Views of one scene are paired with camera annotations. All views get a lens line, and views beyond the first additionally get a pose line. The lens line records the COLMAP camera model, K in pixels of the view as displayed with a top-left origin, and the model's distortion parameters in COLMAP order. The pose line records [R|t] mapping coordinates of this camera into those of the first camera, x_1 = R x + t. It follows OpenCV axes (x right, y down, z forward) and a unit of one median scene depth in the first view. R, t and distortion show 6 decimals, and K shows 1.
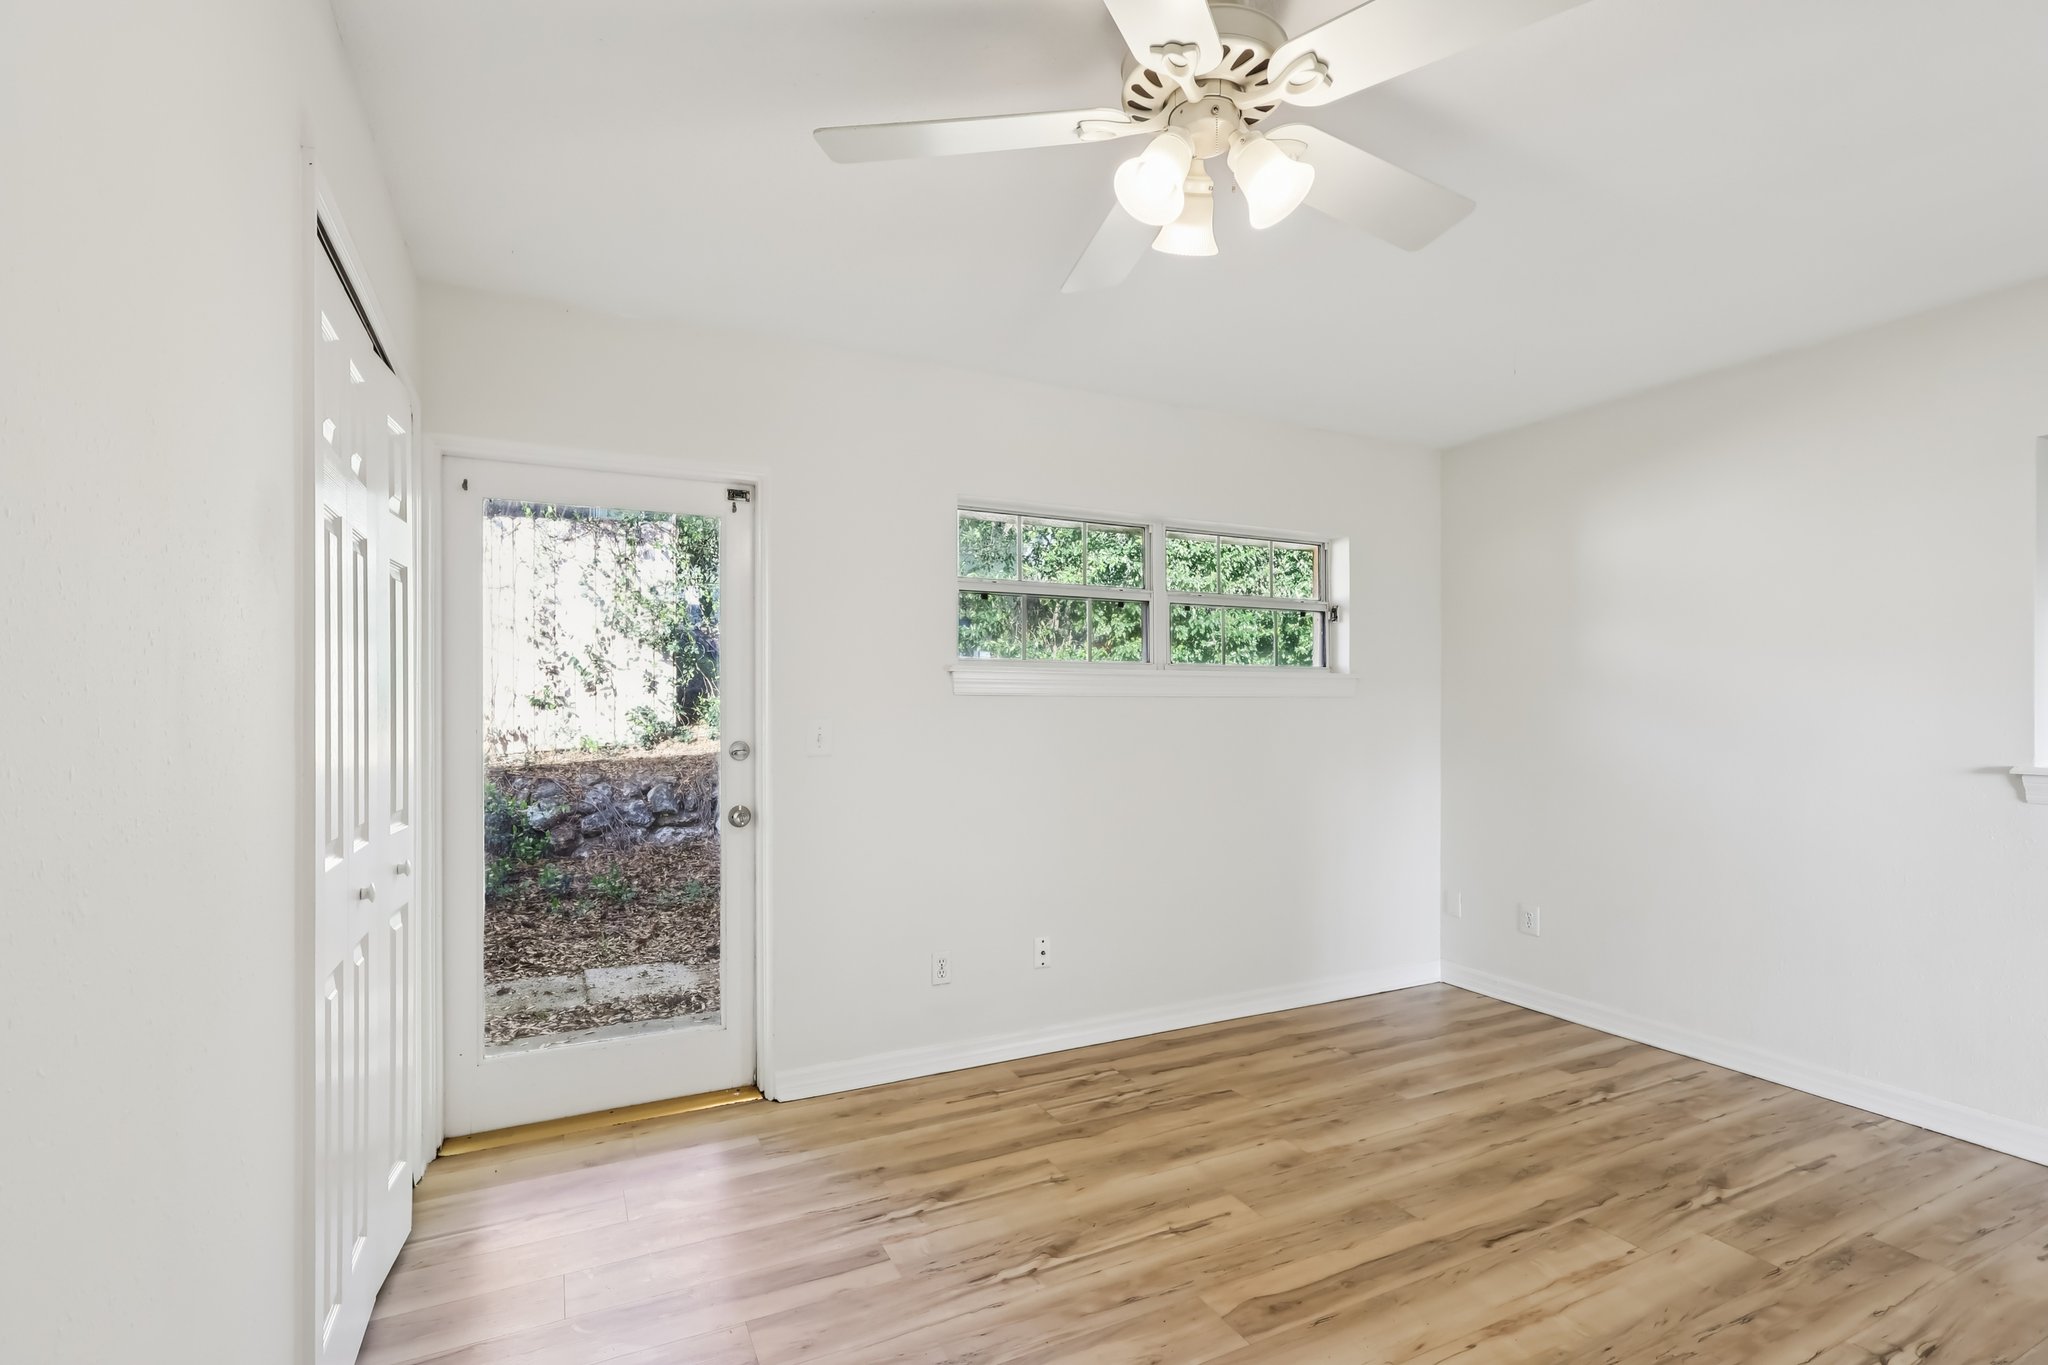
lens RADIAL K [[948.0, 0, 1034.2], [0, 948.0, 703.7], [0, 0, 1]] dist [-0.002097, 0.000408]
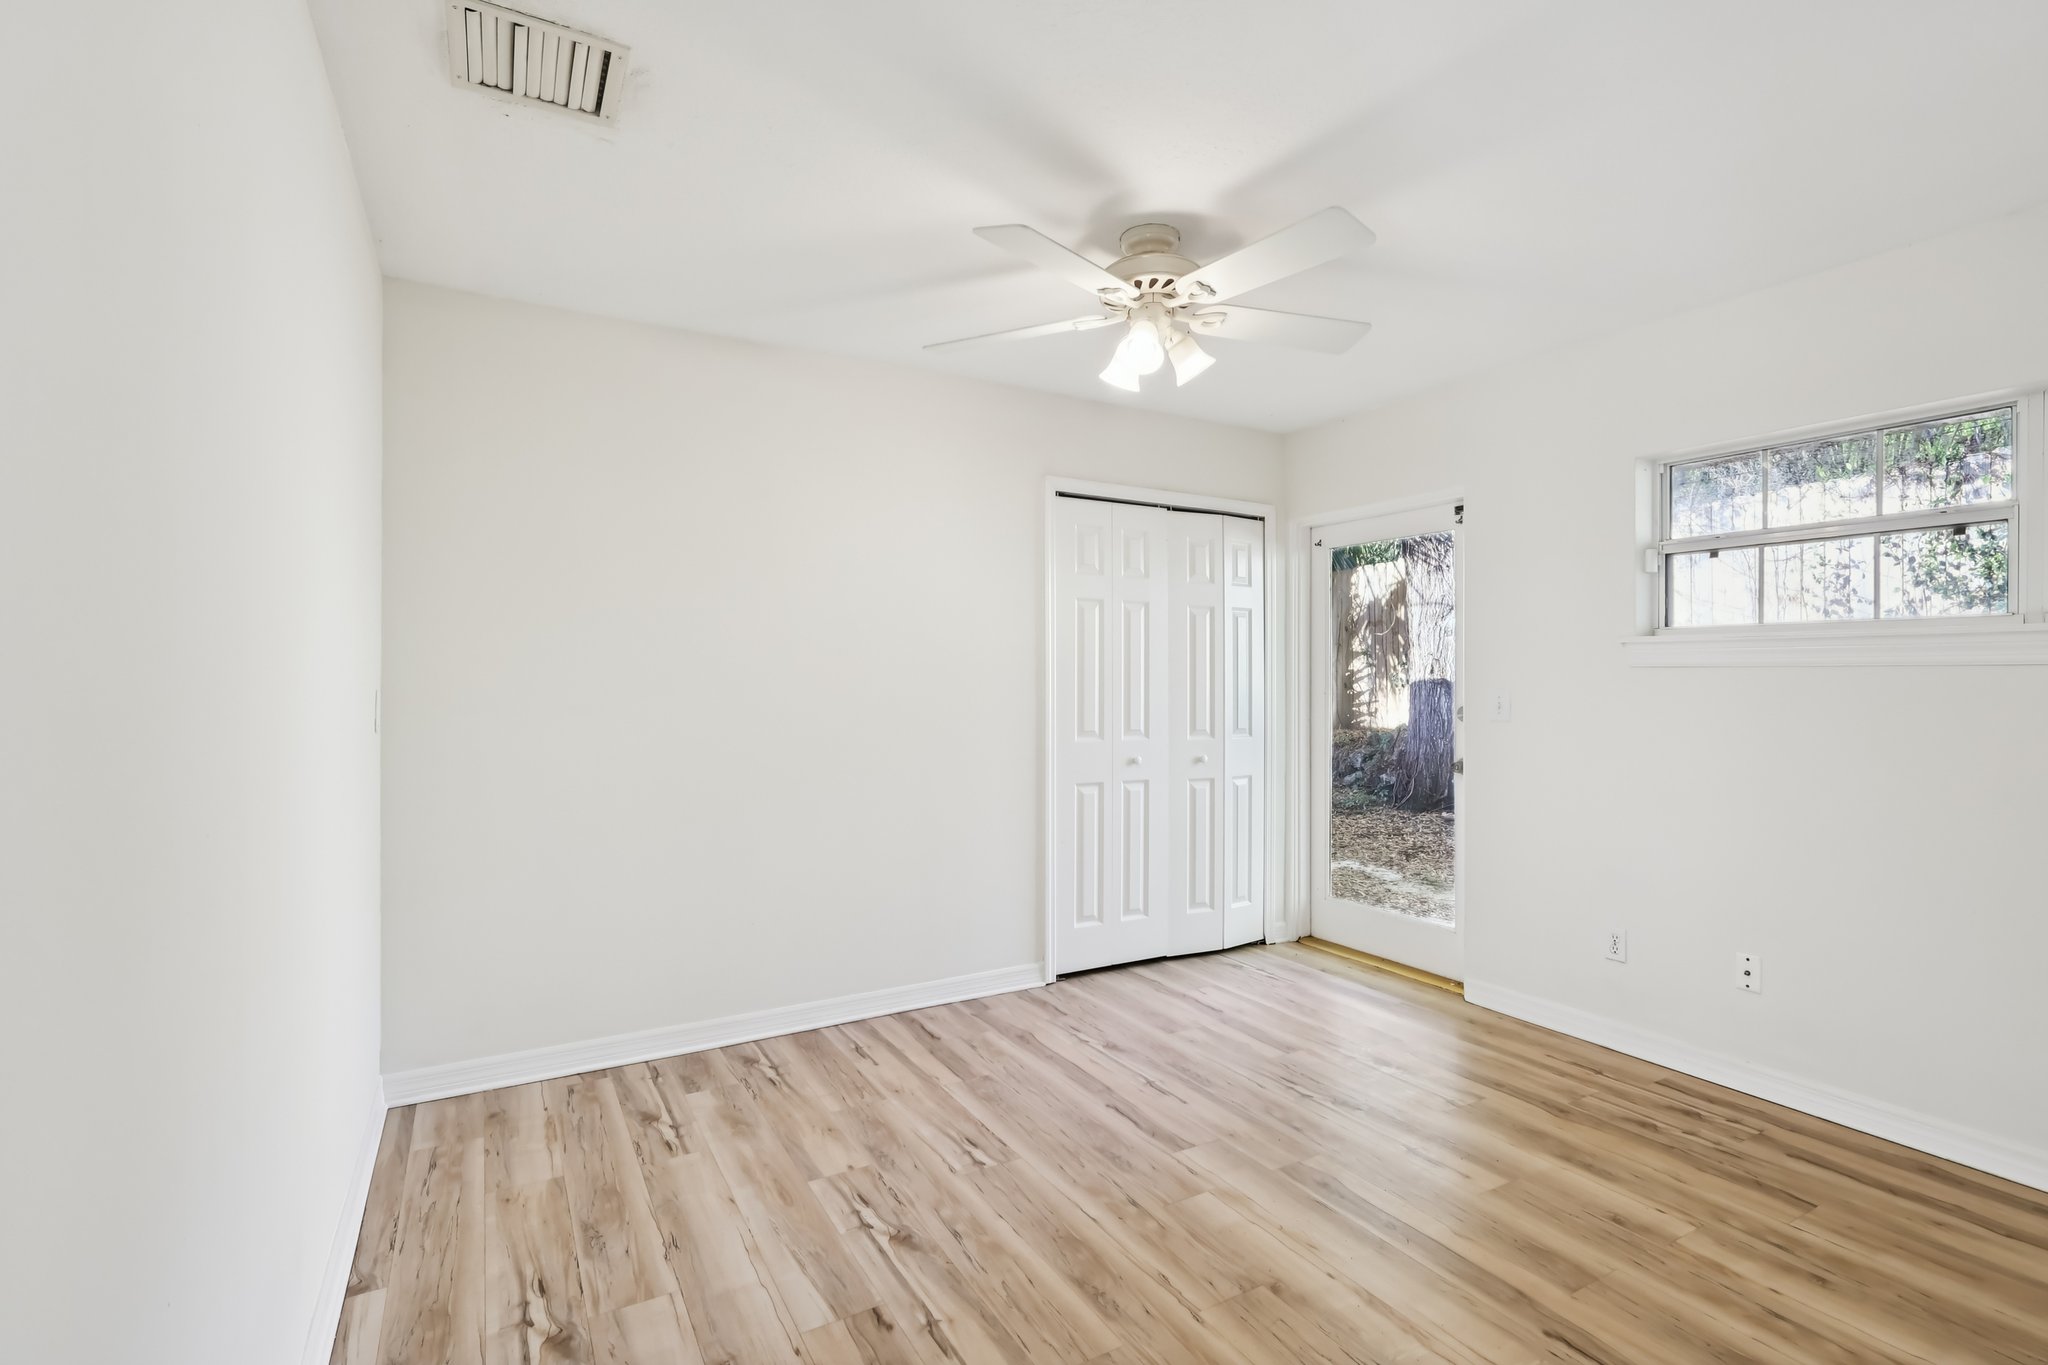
lens RADIAL K [[948.0, 0, 1035.4], [0, 948.0, 677.2], [0, 0, 1]] dist [-0.002097, 0.000408]
pose [[0.065084, -0.001006, -0.997879, 0.908899], [0.001969, 0.999998, -0.000879, 0.001001], [0.997878, -0.001908, 0.065086, 0.359861]]
